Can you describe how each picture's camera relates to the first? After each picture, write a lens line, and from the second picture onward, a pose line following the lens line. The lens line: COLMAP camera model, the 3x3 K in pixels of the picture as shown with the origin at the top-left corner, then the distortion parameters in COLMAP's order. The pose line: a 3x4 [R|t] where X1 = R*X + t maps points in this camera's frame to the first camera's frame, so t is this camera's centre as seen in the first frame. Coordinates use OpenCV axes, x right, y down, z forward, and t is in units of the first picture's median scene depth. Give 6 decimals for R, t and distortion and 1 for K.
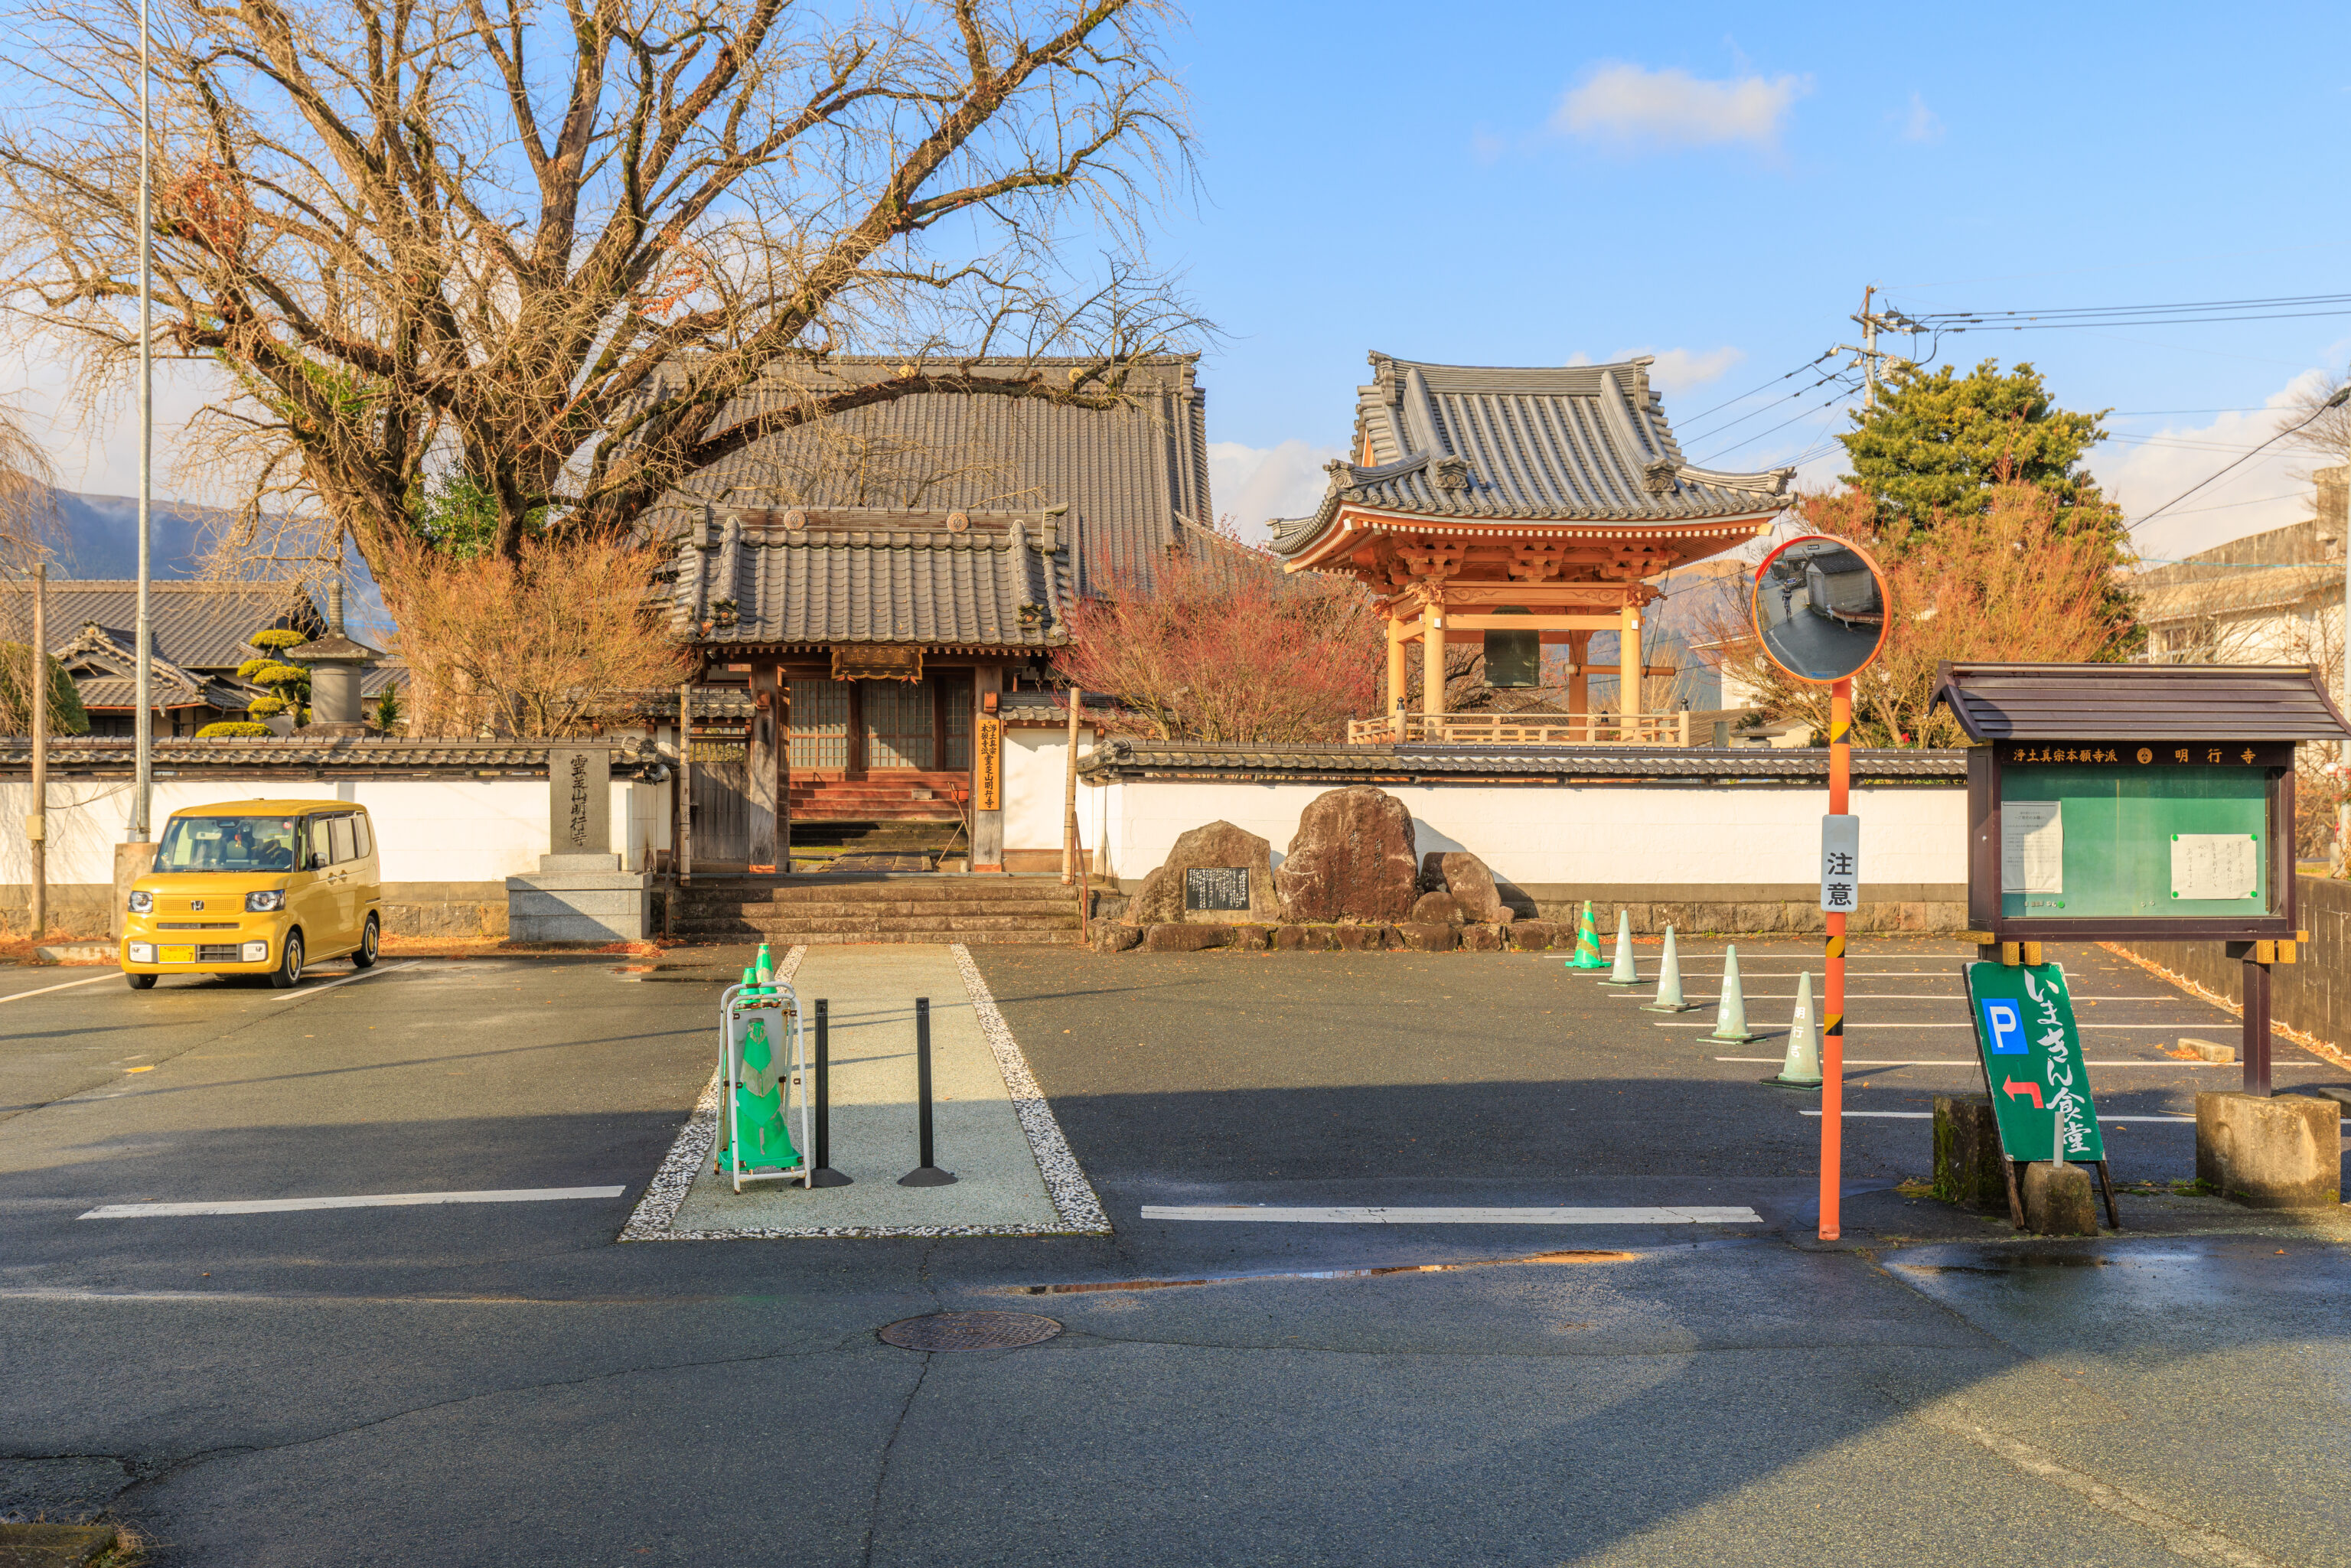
lens RADIAL K [[2318.0, 0, 1174.3], [0, 2318.0, 787.7], [0, 0, 1]] dist [-0.008183, 0.000000]
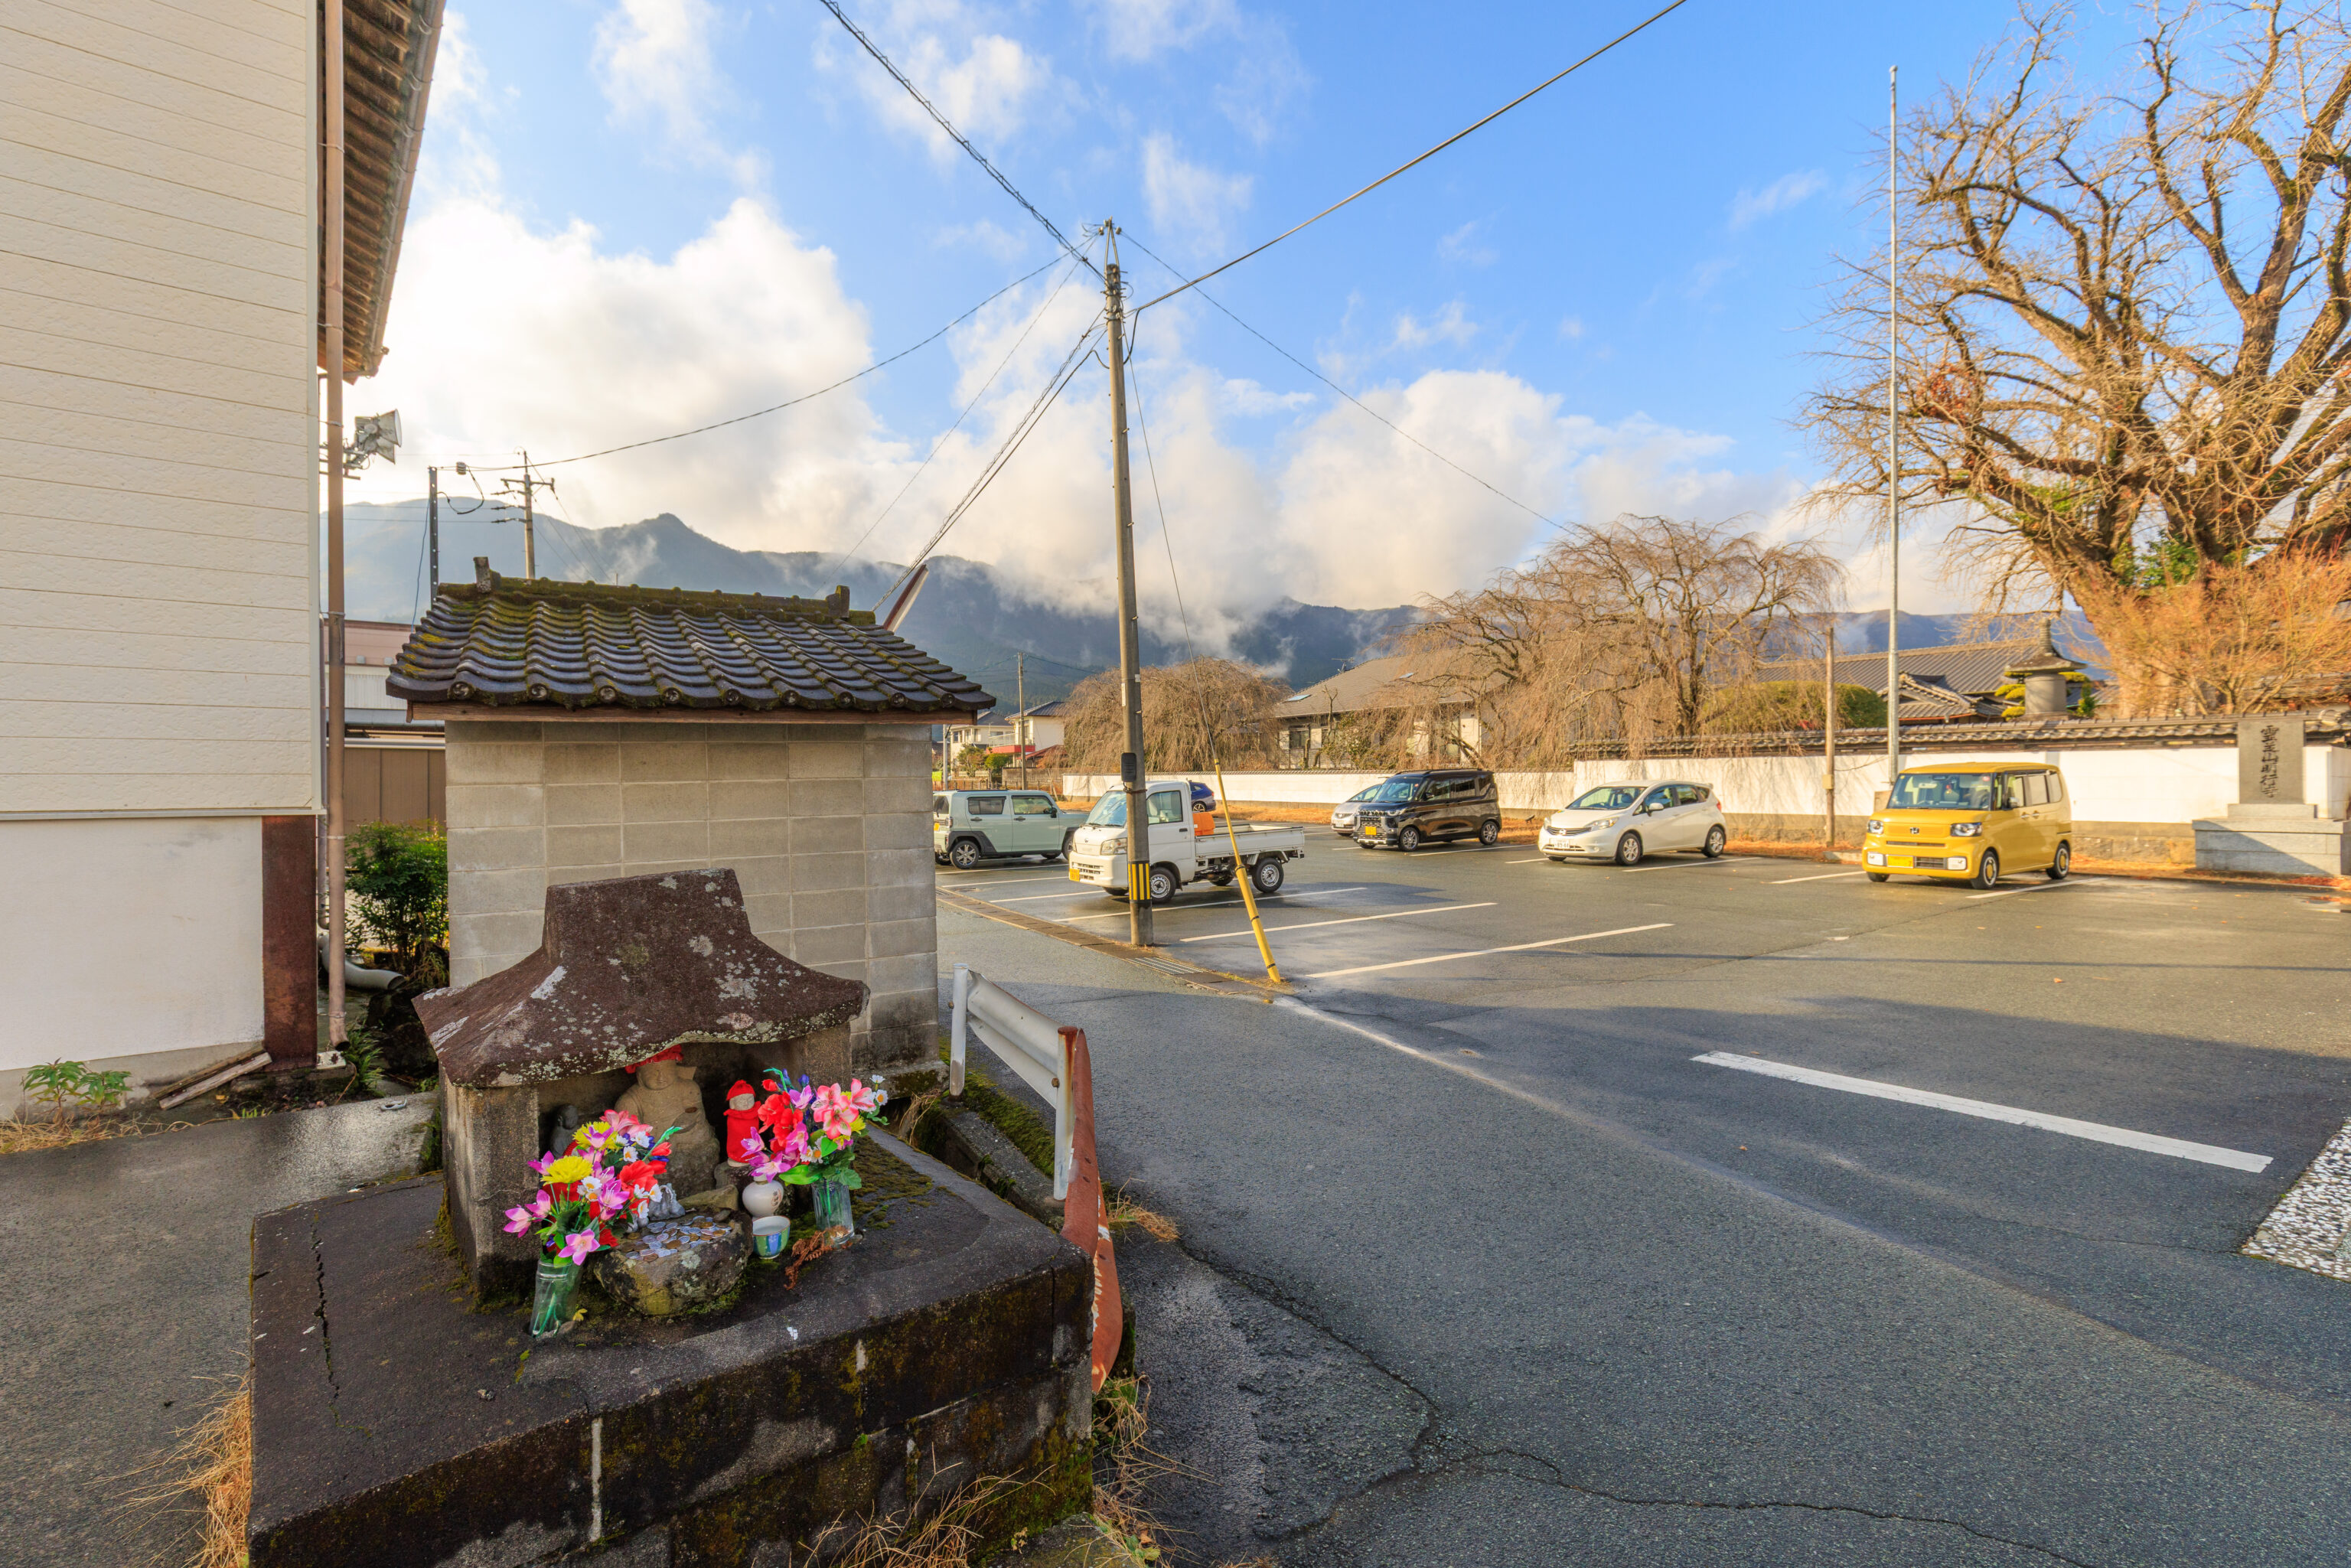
lens RADIAL K [[1046.9, 0, 1170.9], [0, 1046.9, 785.9], [0, 0, 1]] dist [0.002355, -0.002112]
pose [[0.474850, 0.006071, -0.880046, -0.036193], [0.006039, 0.999930, 0.010157, 0.008868], [0.880046, -0.010137, 0.474780, 0.188016]]
